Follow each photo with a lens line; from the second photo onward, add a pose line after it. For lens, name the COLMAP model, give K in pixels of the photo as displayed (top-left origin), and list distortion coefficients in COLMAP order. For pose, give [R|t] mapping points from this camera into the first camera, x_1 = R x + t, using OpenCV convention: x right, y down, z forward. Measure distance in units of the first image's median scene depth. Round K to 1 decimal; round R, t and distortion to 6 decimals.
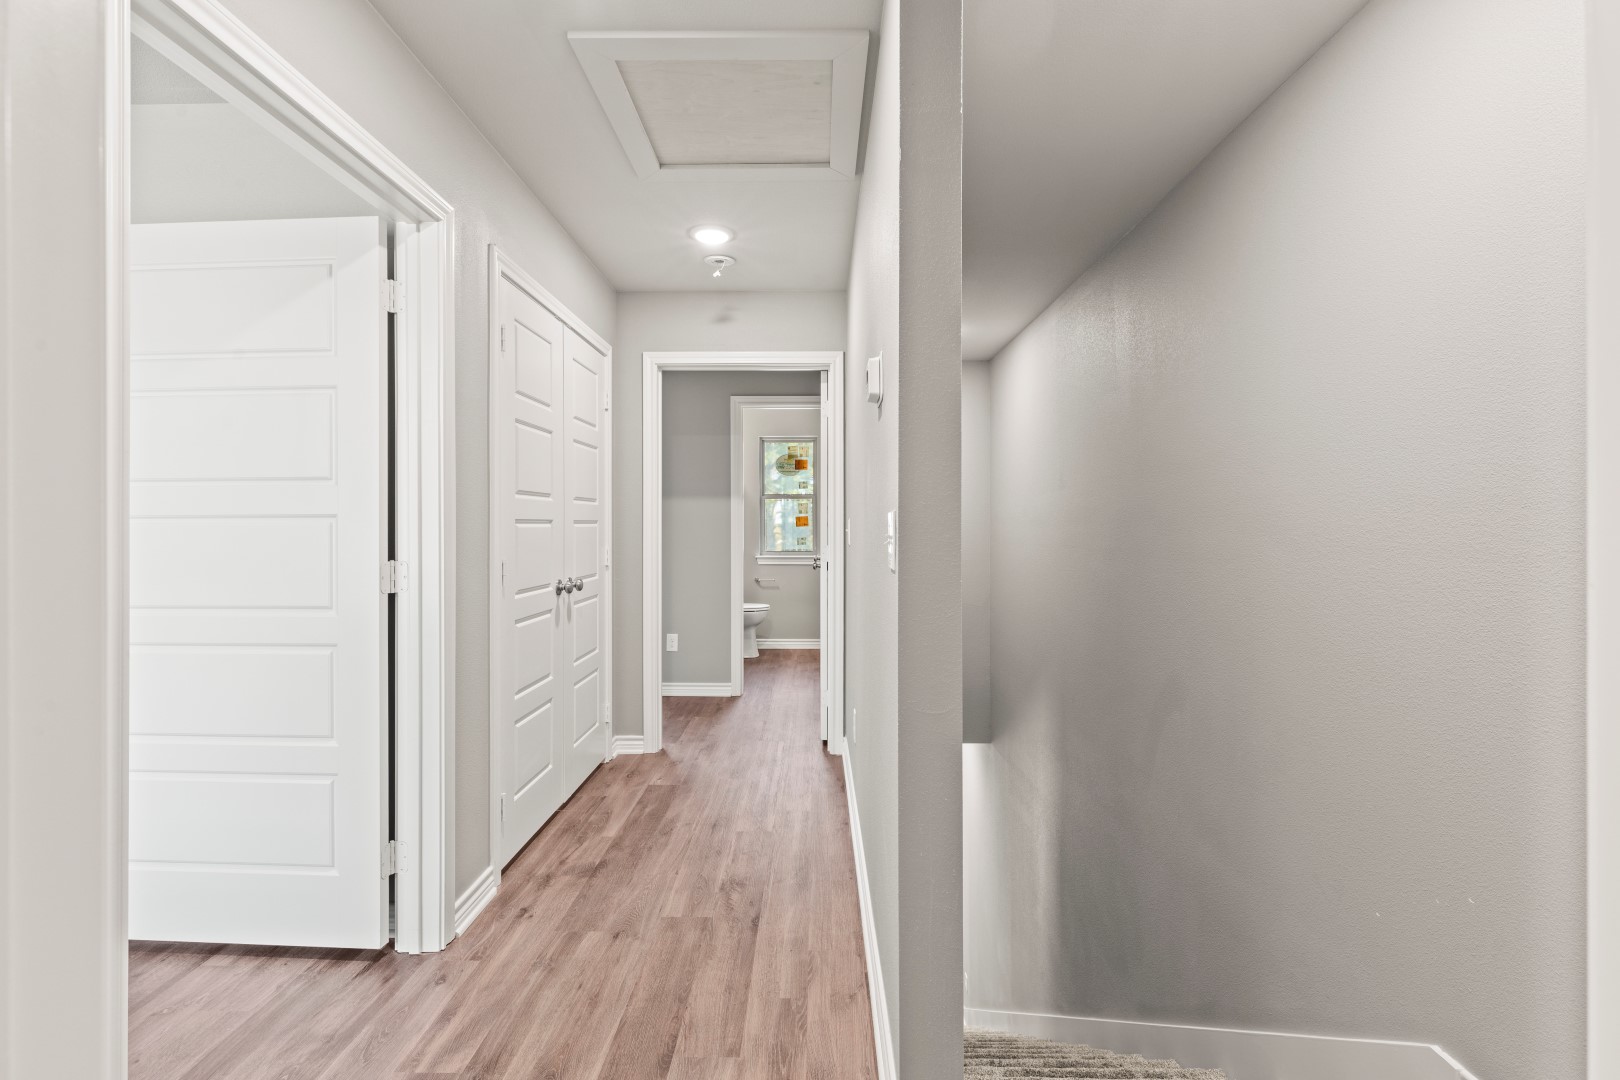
lens RADIAL K [[723.6, 0, 806.5], [0, 723.6, 535.7], [0, 0, 1]] dist [0.003354, -0.000707]
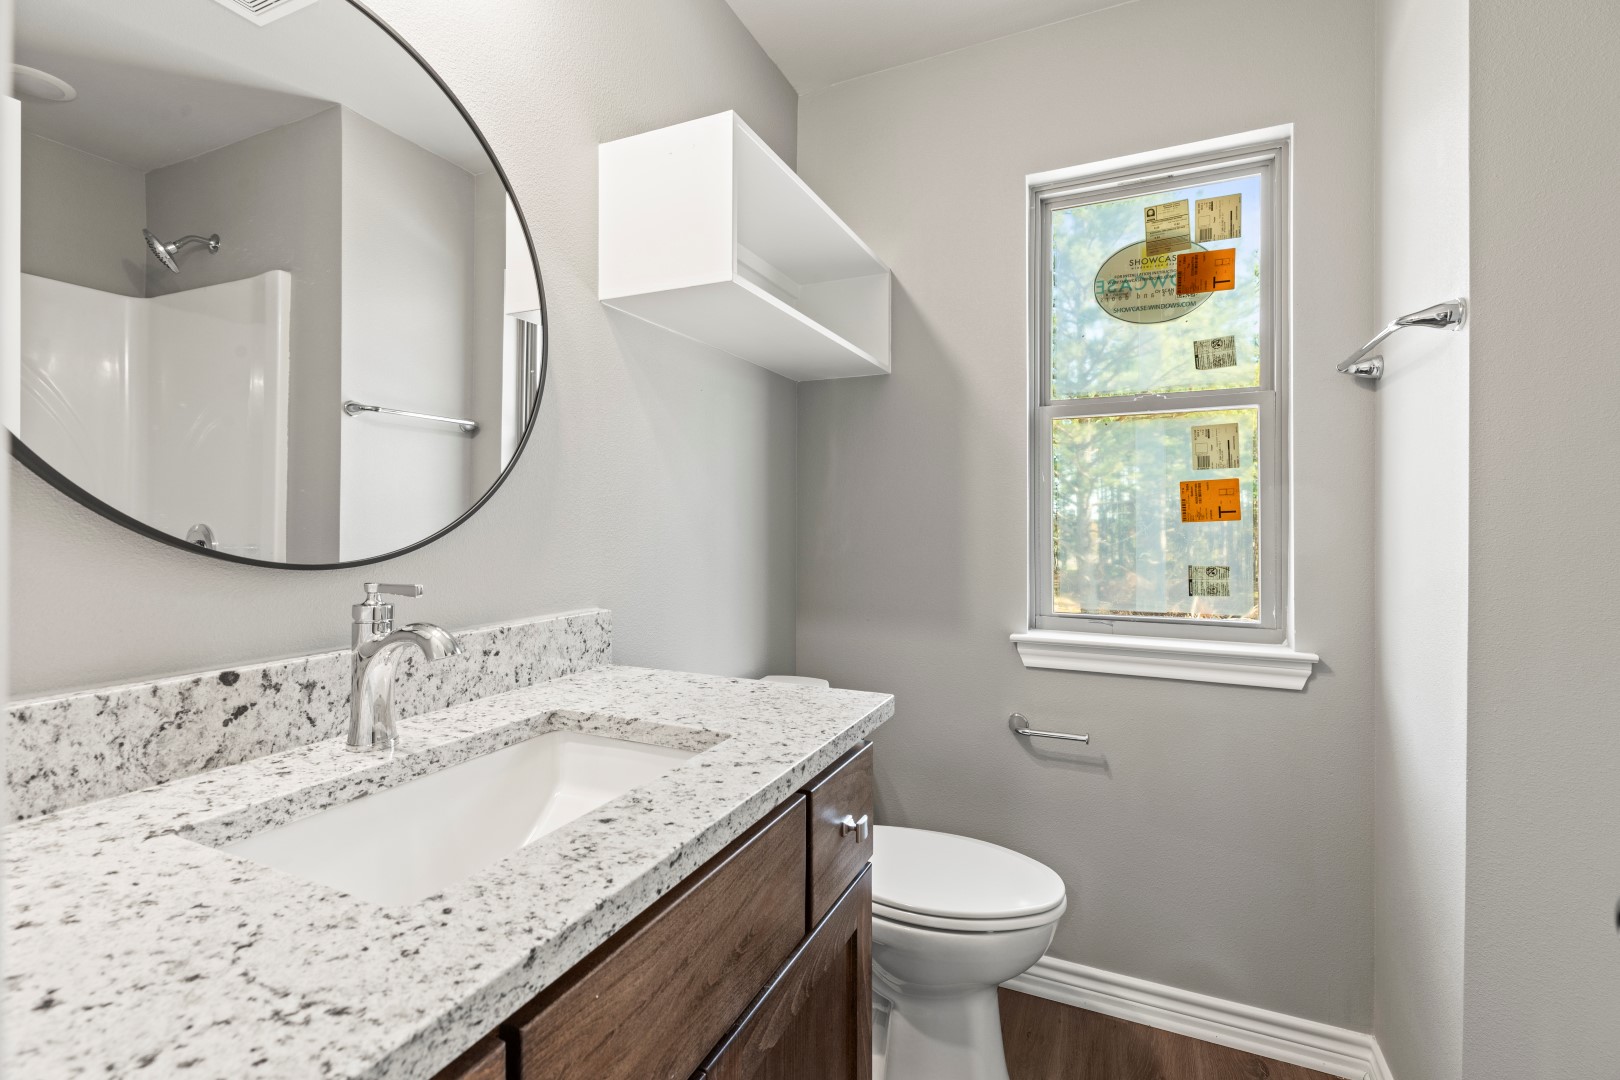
lens RADIAL K [[723.6, 0, 810.9], [0, 723.6, 529.0], [0, 0, 1]] dist [0.003354, -0.000707]
pose [[0.916270, 0.000063, -0.400560, -0.031803], [-0.001846, 0.999990, -0.004066, -0.008885], [0.400556, 0.004465, 0.916261, 0.720063]]
